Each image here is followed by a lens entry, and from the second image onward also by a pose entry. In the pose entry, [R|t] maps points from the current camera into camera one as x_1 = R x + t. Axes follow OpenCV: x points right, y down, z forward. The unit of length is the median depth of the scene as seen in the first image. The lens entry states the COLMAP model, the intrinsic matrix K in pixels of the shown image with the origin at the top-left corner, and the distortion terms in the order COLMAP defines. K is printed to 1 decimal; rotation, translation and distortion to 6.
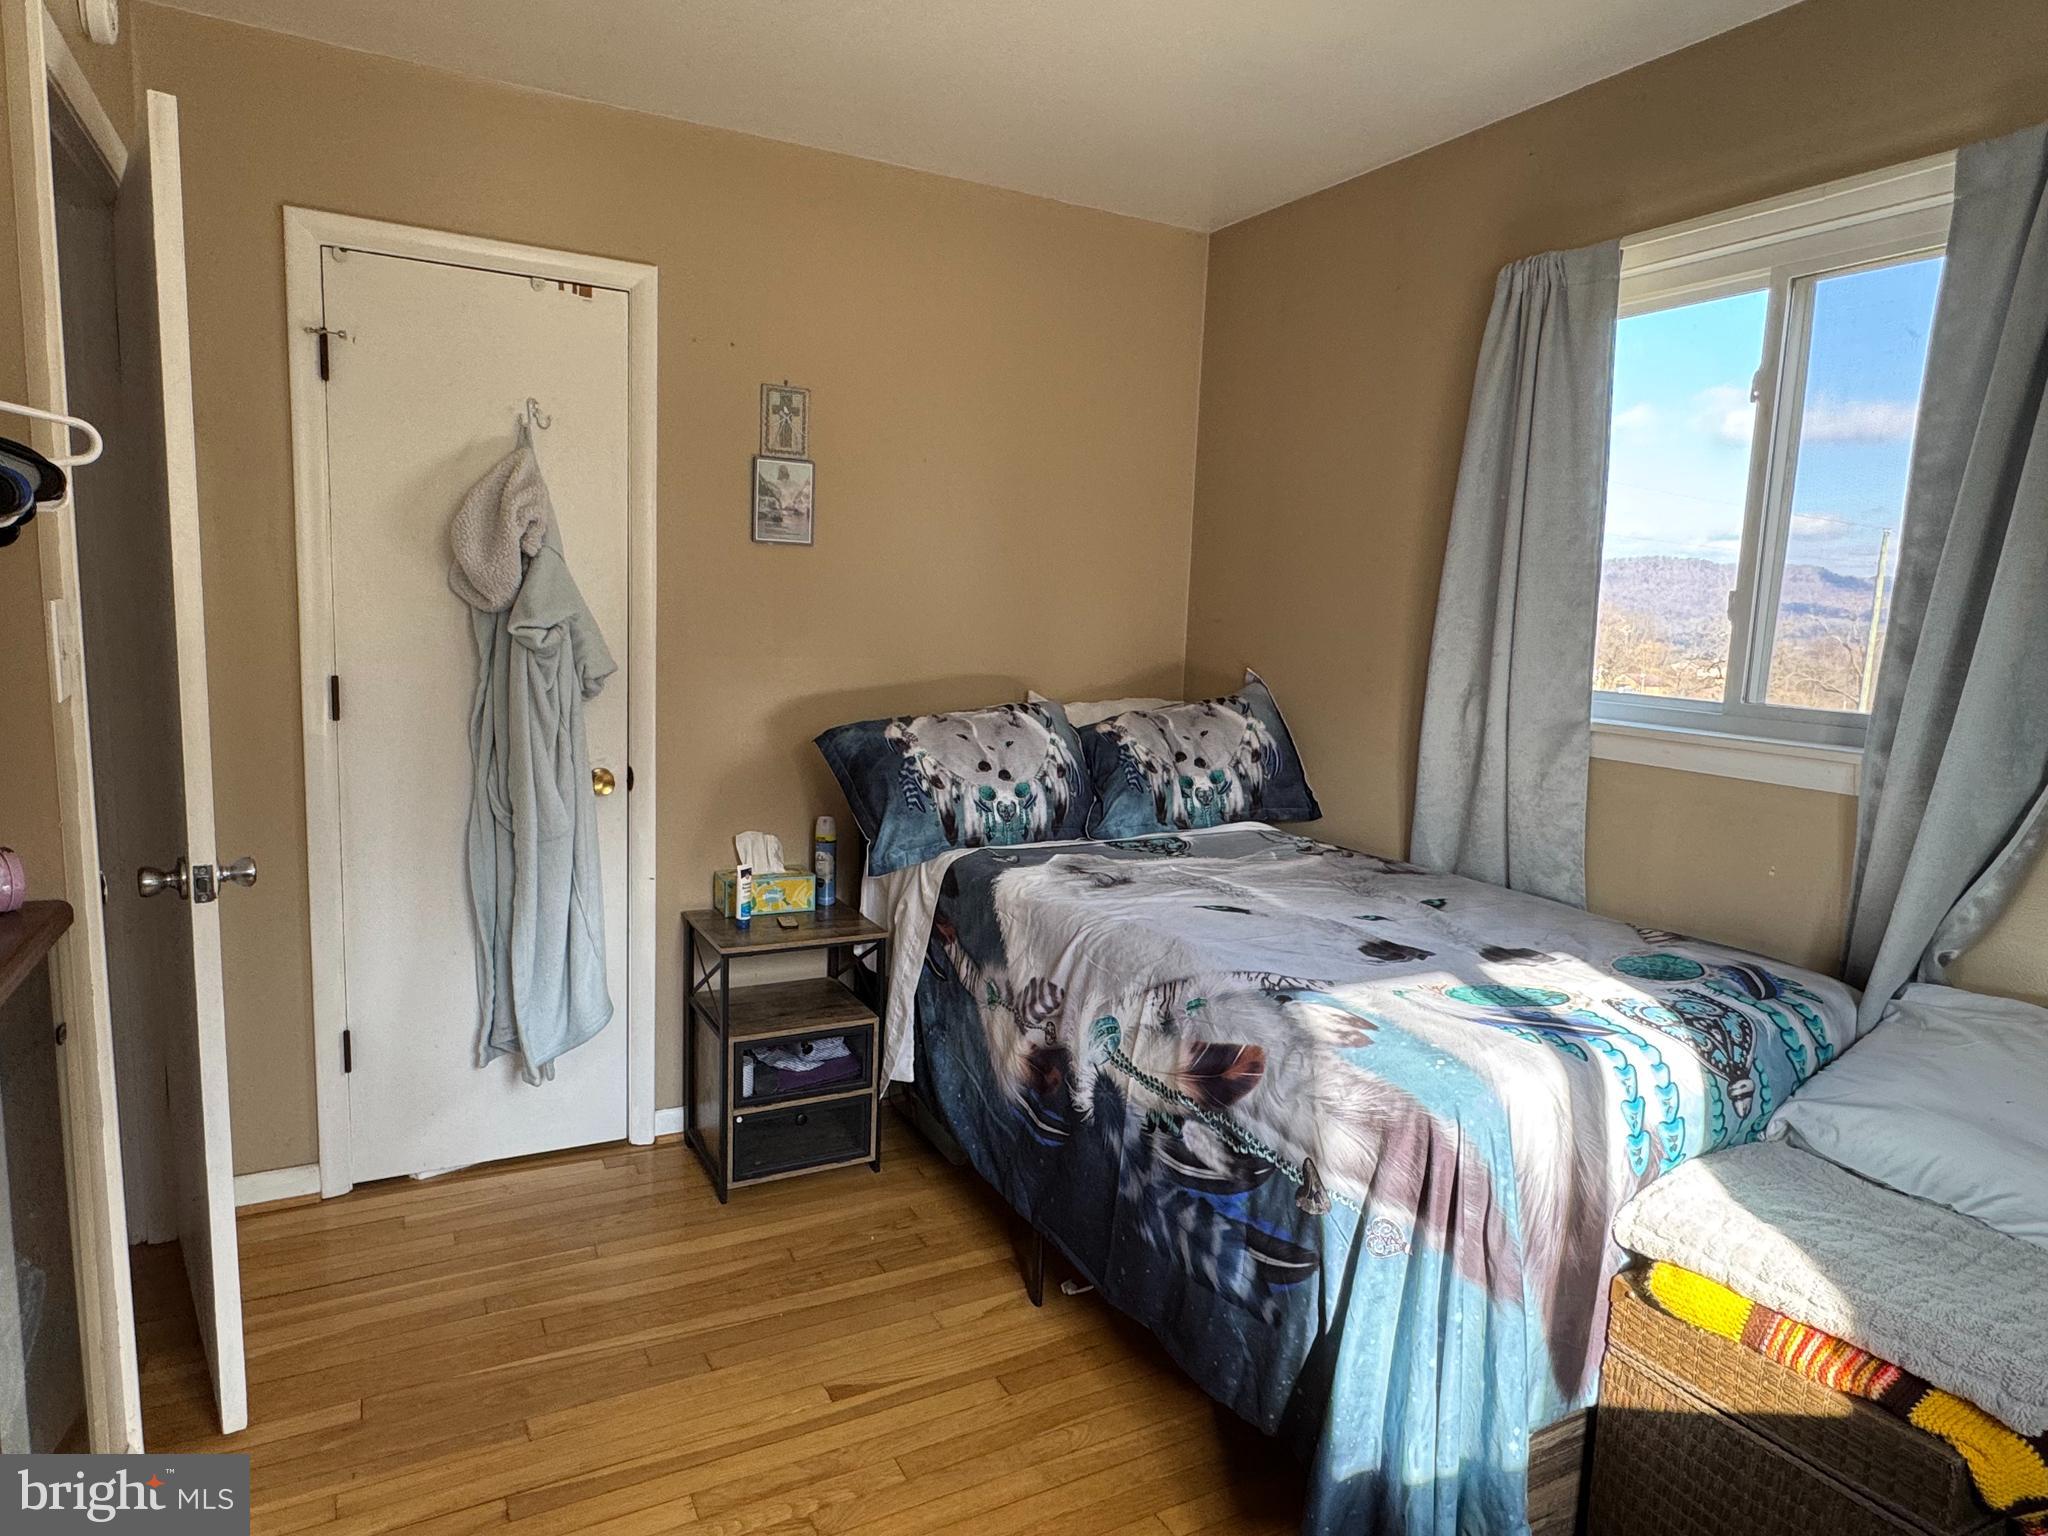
lens RADIAL K [[1216.3, 0, 1012.2], [0, 1216.3, 765.6], [0, 0, 1]] dist [0.000459, -0.000084]
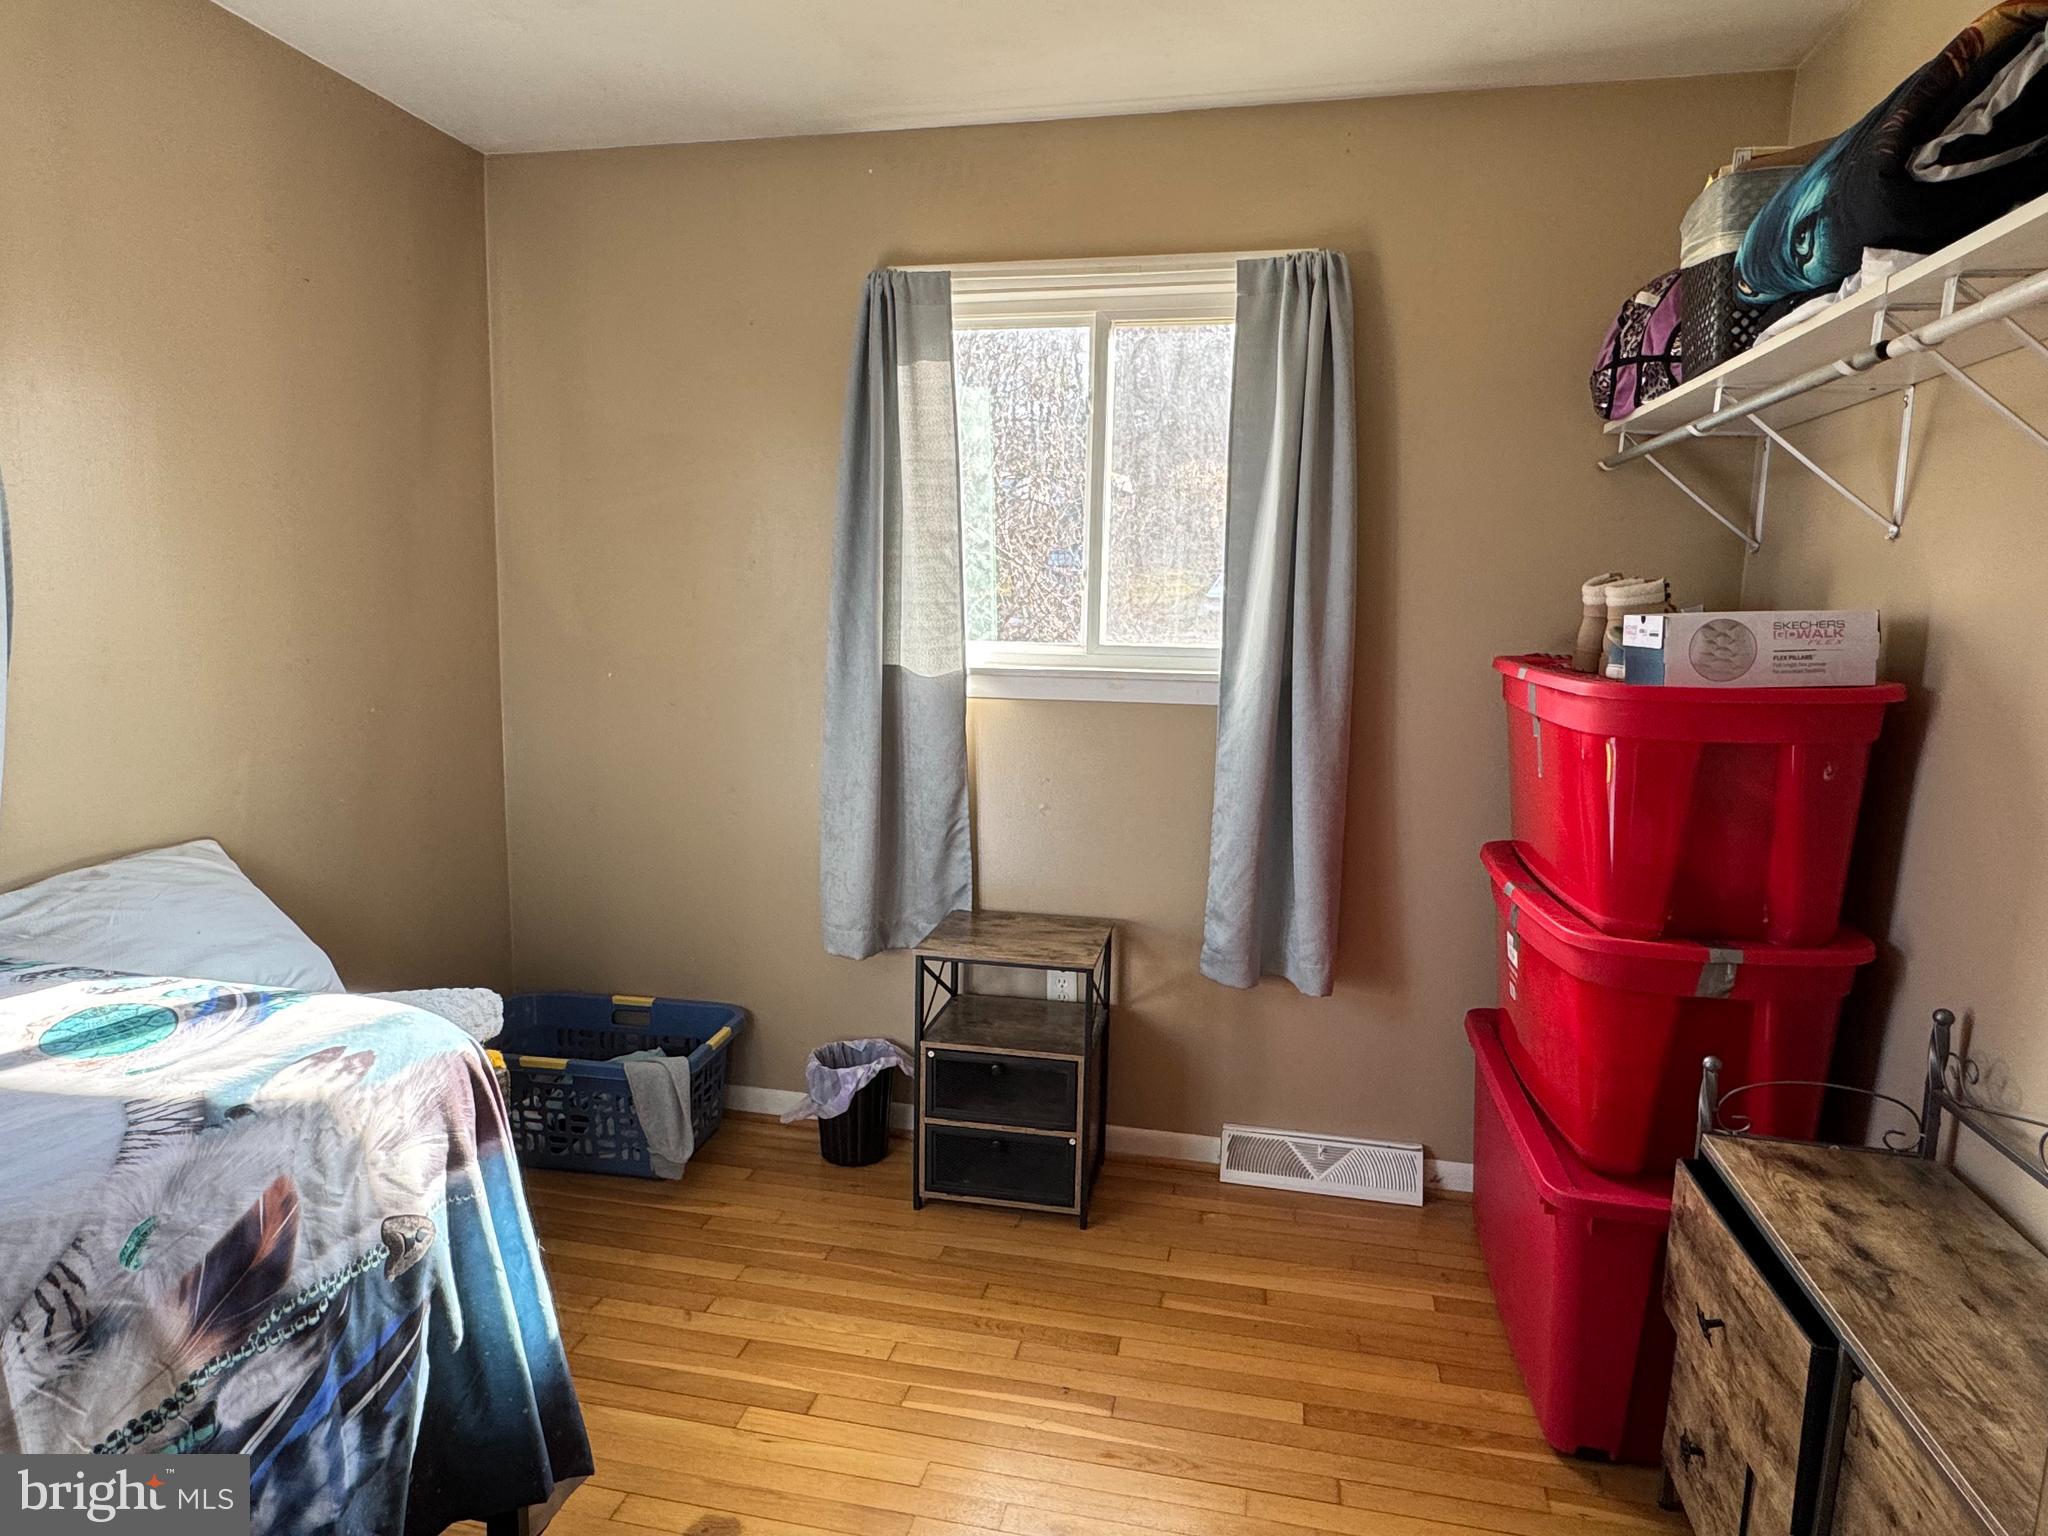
lens RADIAL K [[1216.3, 0, 1012.2], [0, 1216.3, 765.6], [0, 0, 1]] dist [0.000459, -0.000084]
pose [[-0.760392, -0.136136, 0.635036, -0.520064], [0.041934, 0.965453, 0.257182, -0.156478], [-0.648109, 0.222189, -0.728414, 1.164800]]
